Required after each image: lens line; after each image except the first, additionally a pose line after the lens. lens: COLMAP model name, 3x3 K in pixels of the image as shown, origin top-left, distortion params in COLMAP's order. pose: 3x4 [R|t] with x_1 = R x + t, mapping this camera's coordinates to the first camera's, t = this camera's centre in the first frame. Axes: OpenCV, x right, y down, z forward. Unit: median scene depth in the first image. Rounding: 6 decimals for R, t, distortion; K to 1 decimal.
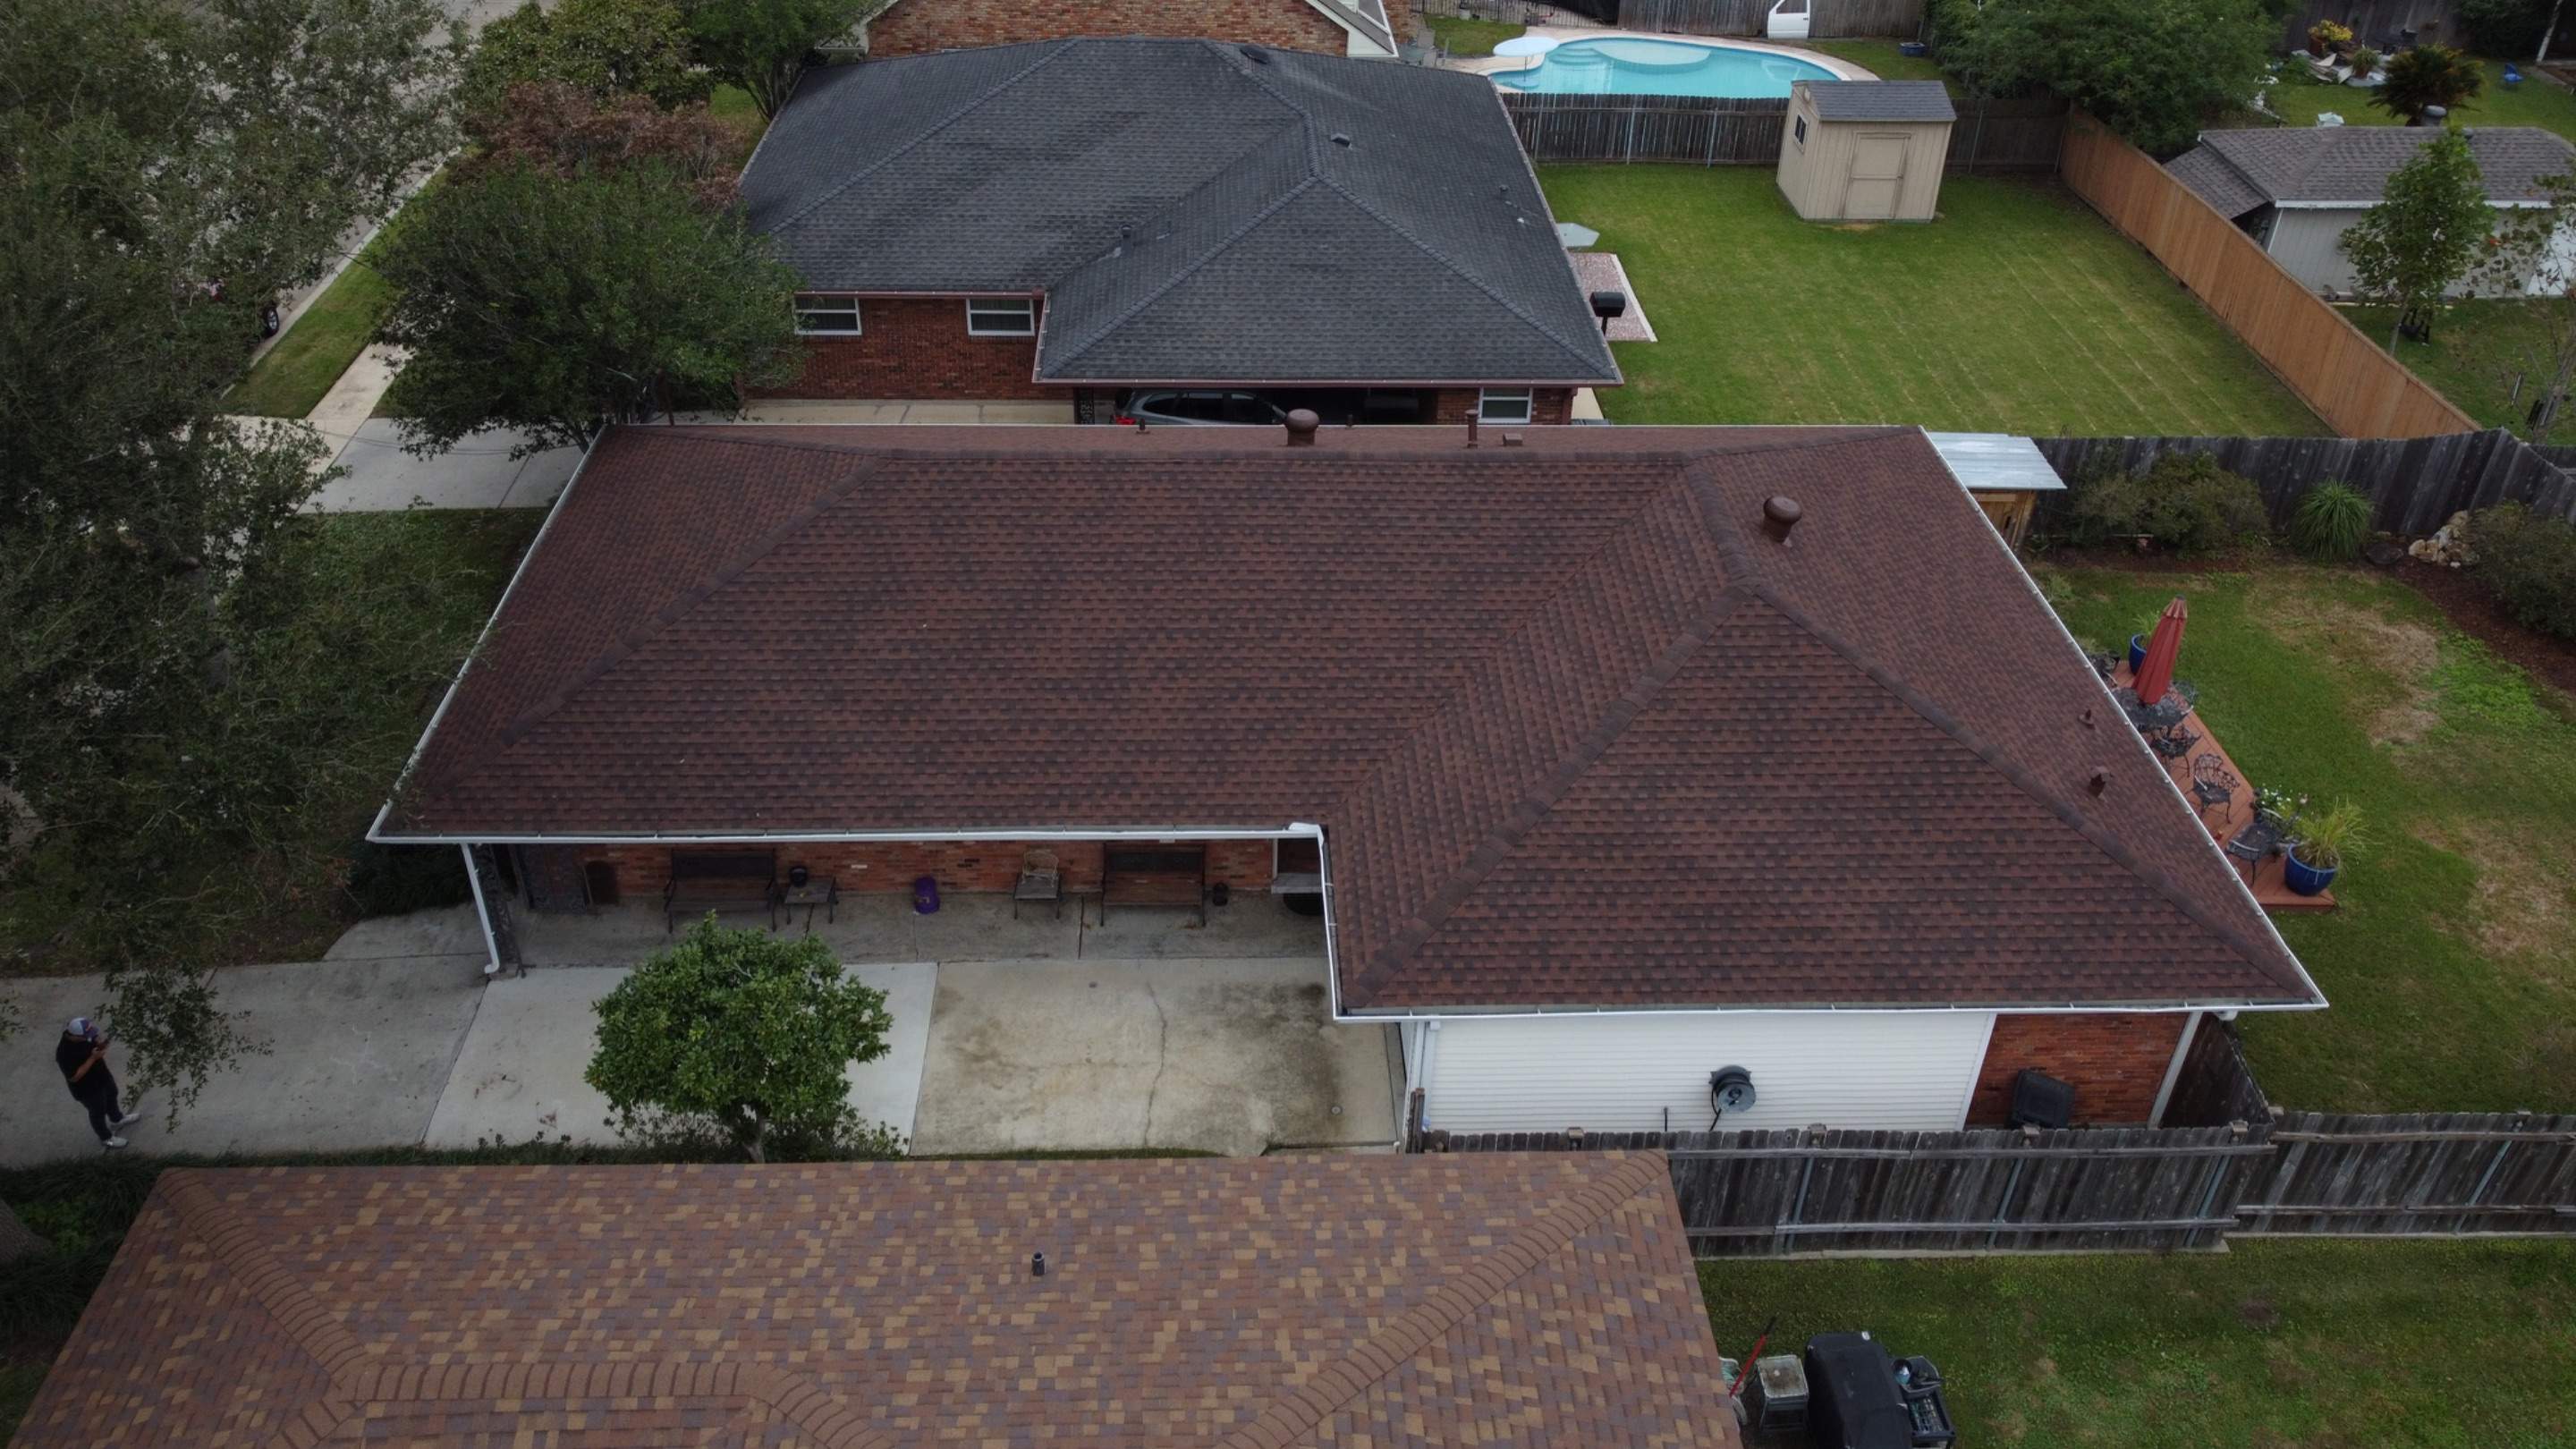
lens RADIAL K [[1948.6, 0, 1290.9], [0, 1948.6, 717.7], [0, 0, 1]] dist [-0.001057, -0.007001]
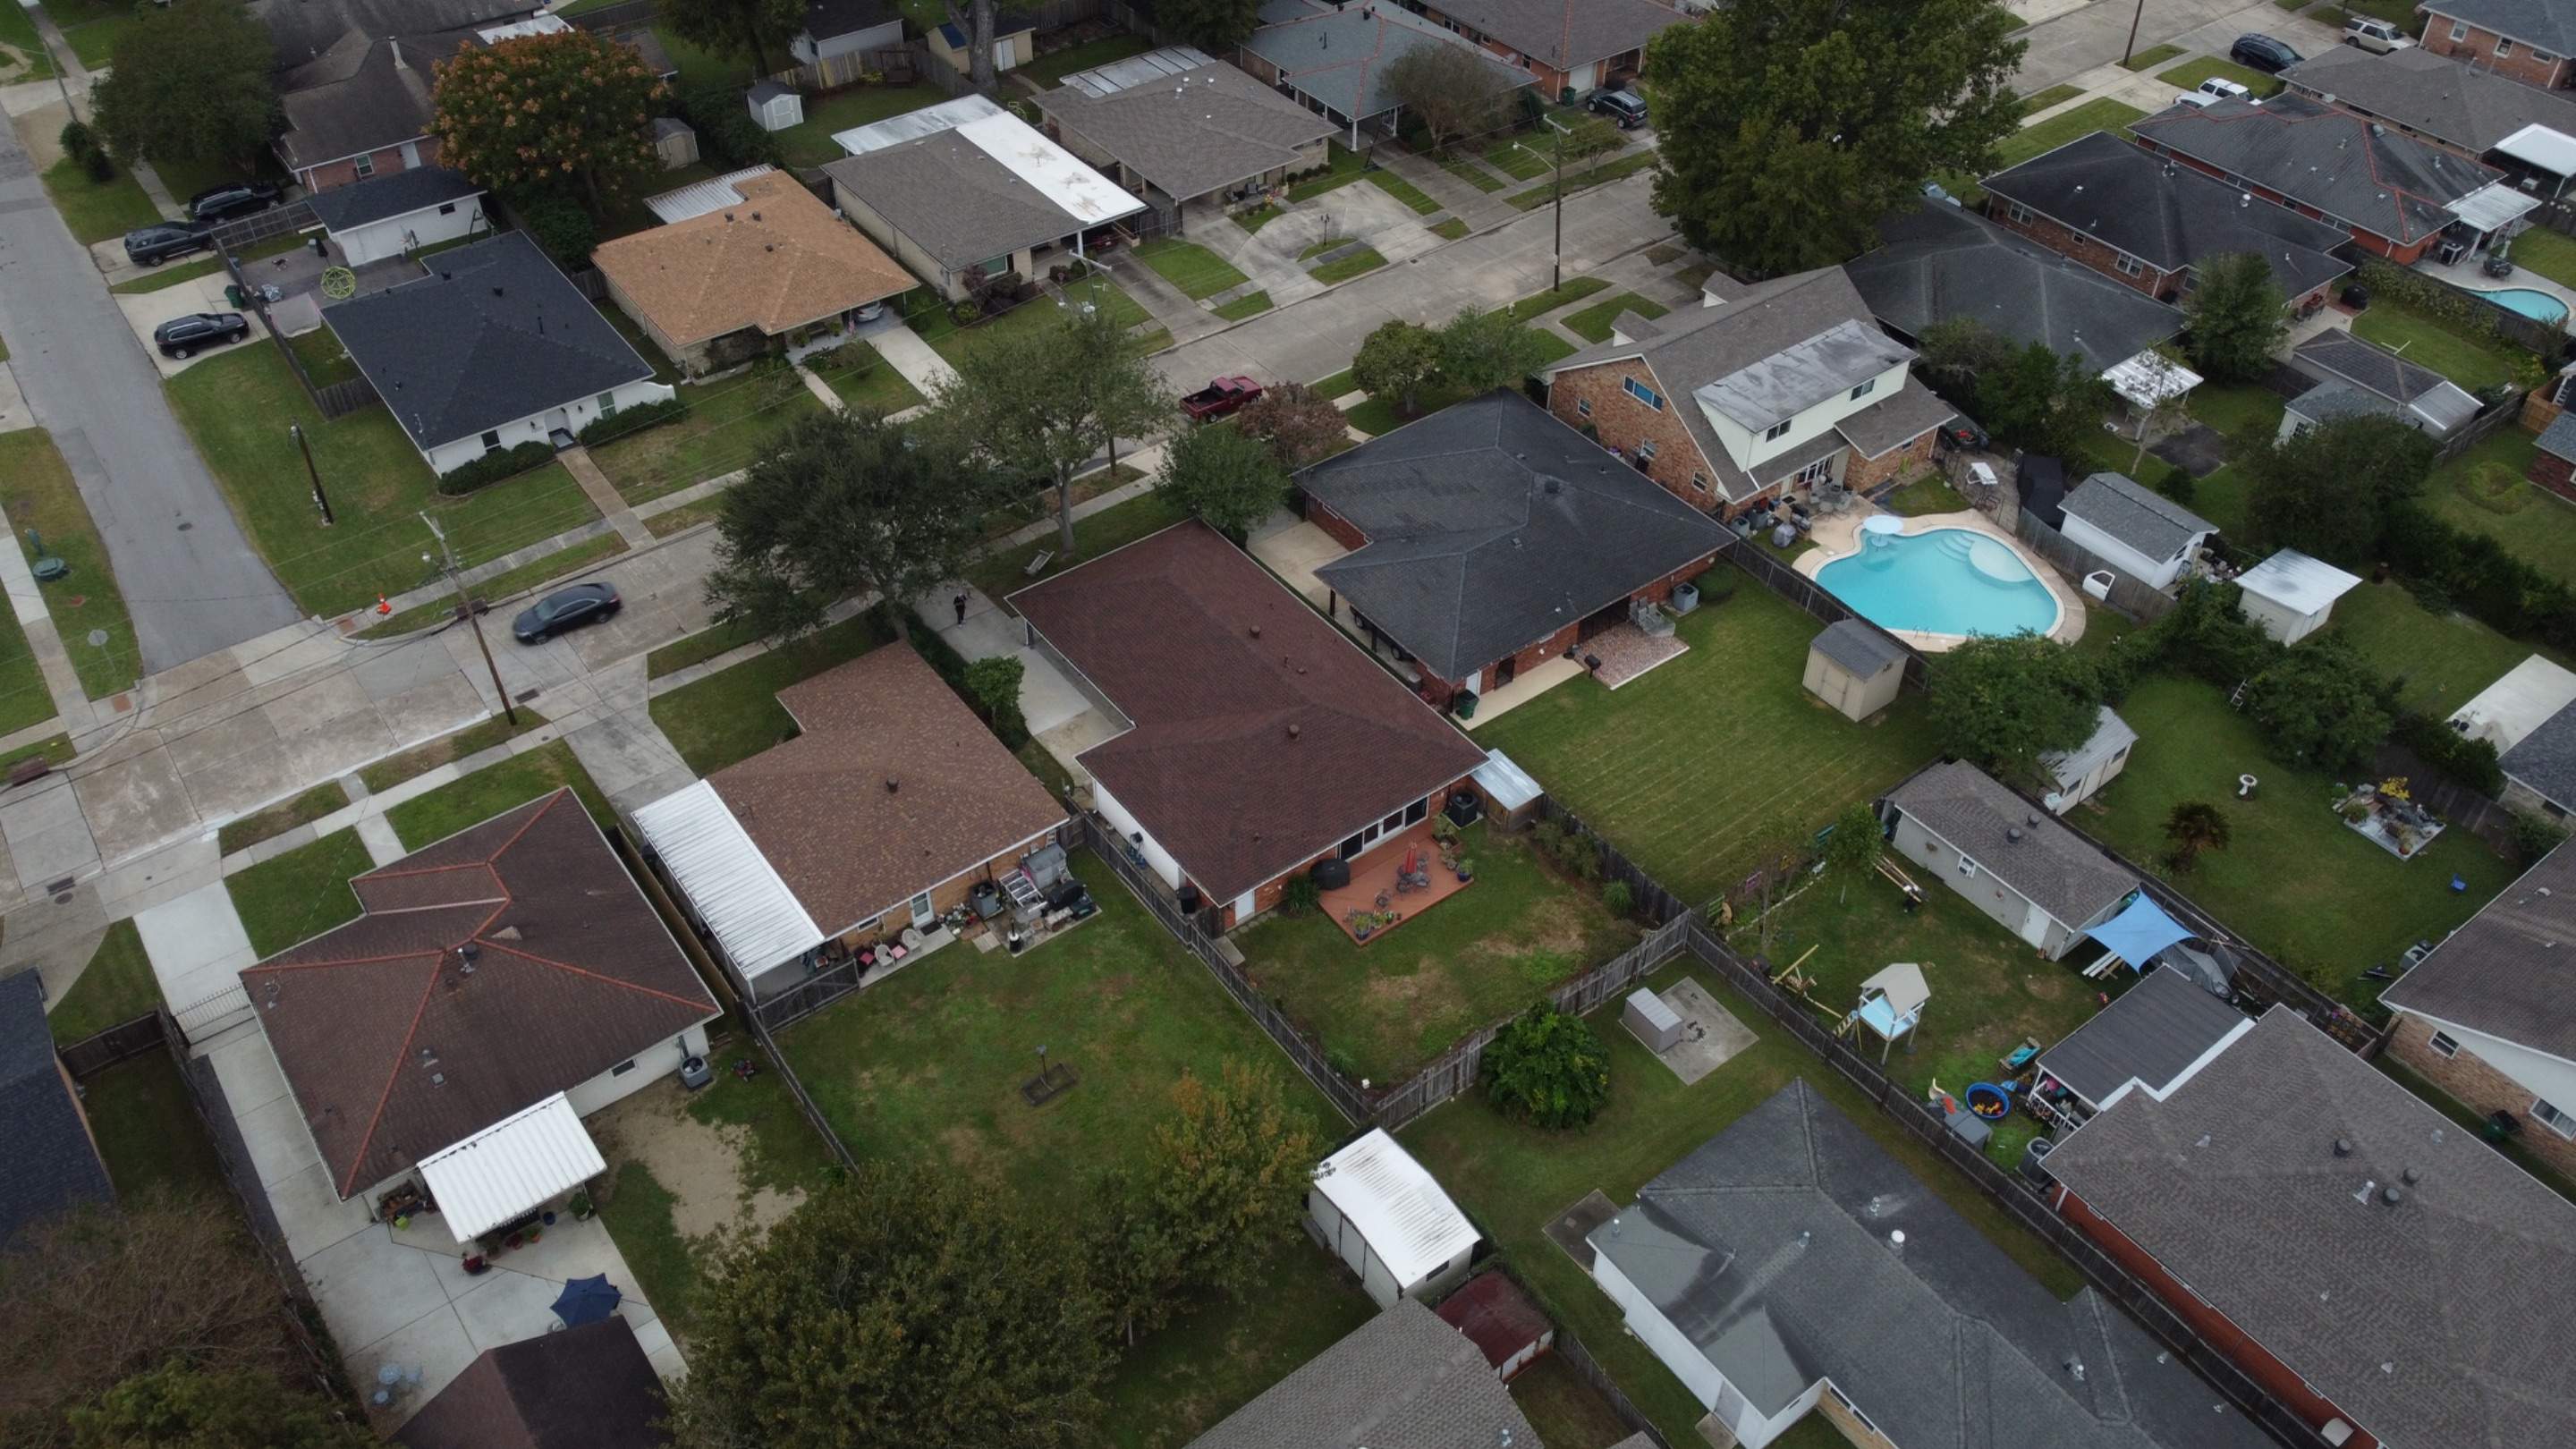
lens RADIAL K [[1948.6, 0, 1295.5], [0, 1948.6, 706.1], [0, 0, 1]] dist [-0.001057, -0.007001]
pose [[0.569754, 0.532571, -0.625898, 2.246746], [-0.459598, 0.837859, 0.294554, -1.088567], [0.681285, 0.119839, 0.722142, -1.313193]]
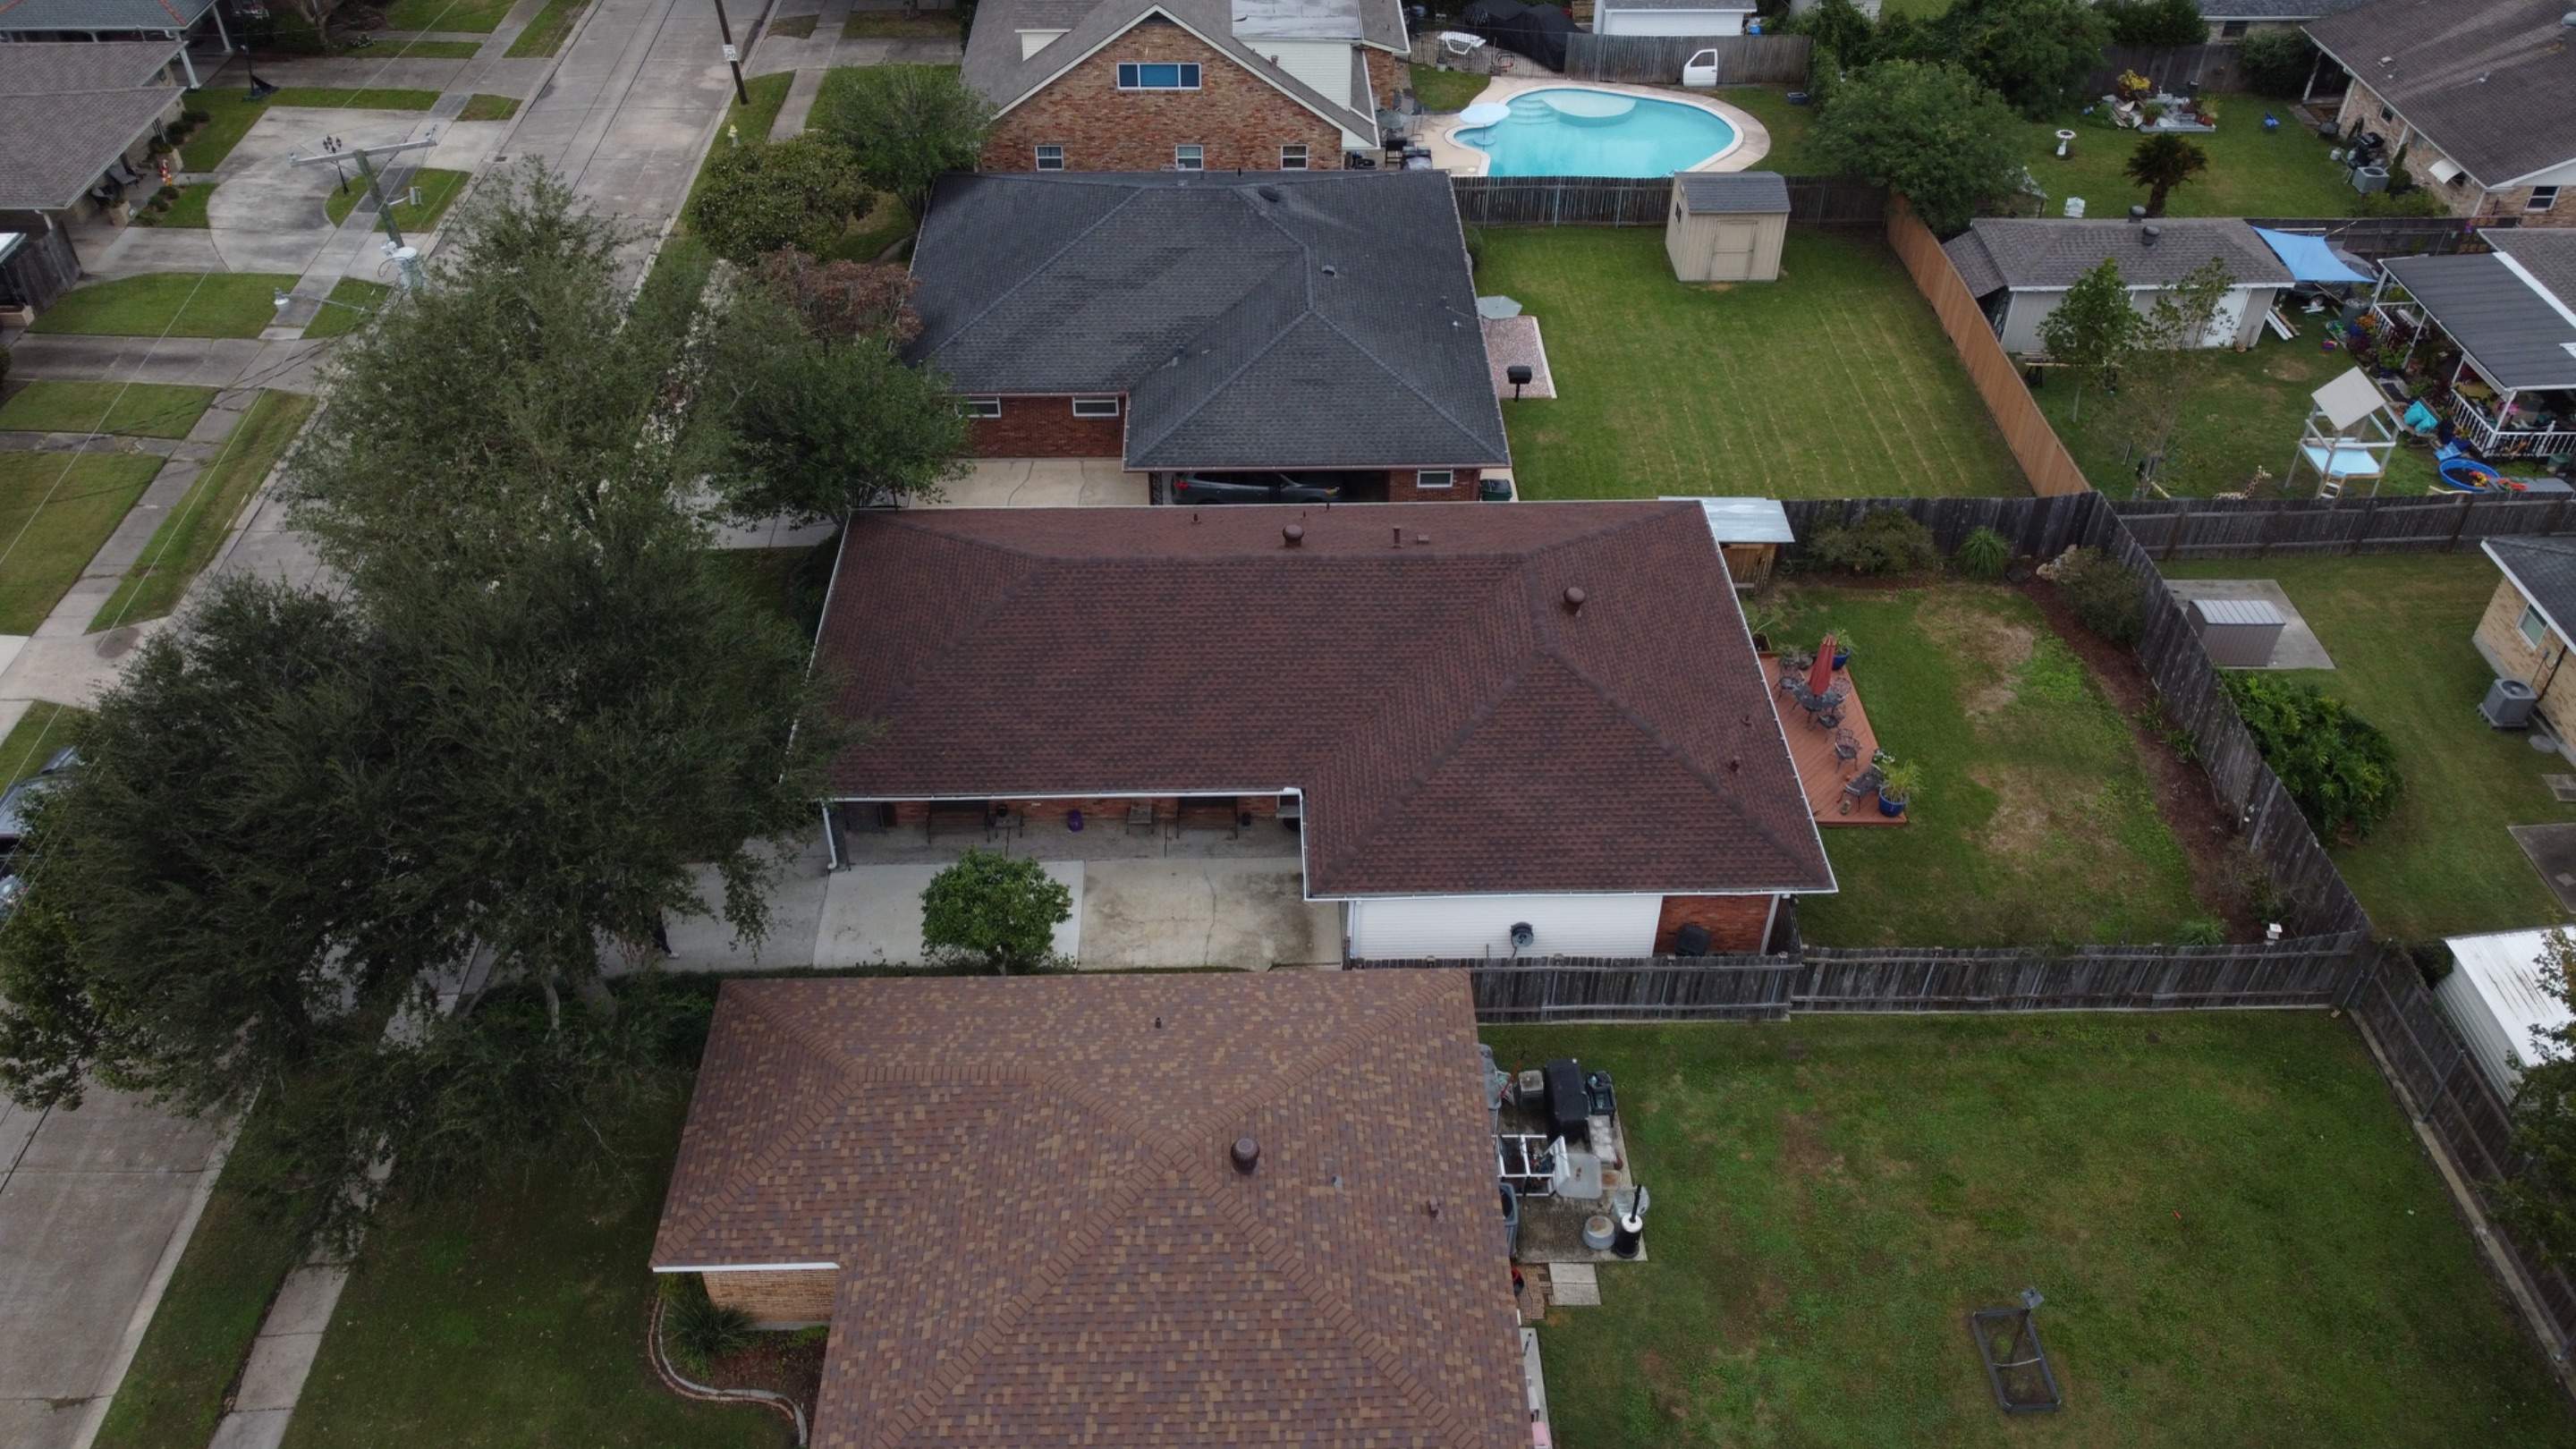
lens RADIAL K [[1948.6, 0, 1296.6], [0, 1948.6, 712.6], [0, 0, 1]] dist [-0.001057, -0.007001]
pose [[0.999855, -0.004071, -0.016551, 0.037776], [0.005621, 0.995490, 0.094705, -0.169435], [0.016090, -0.094784, 0.995368, -0.713633]]
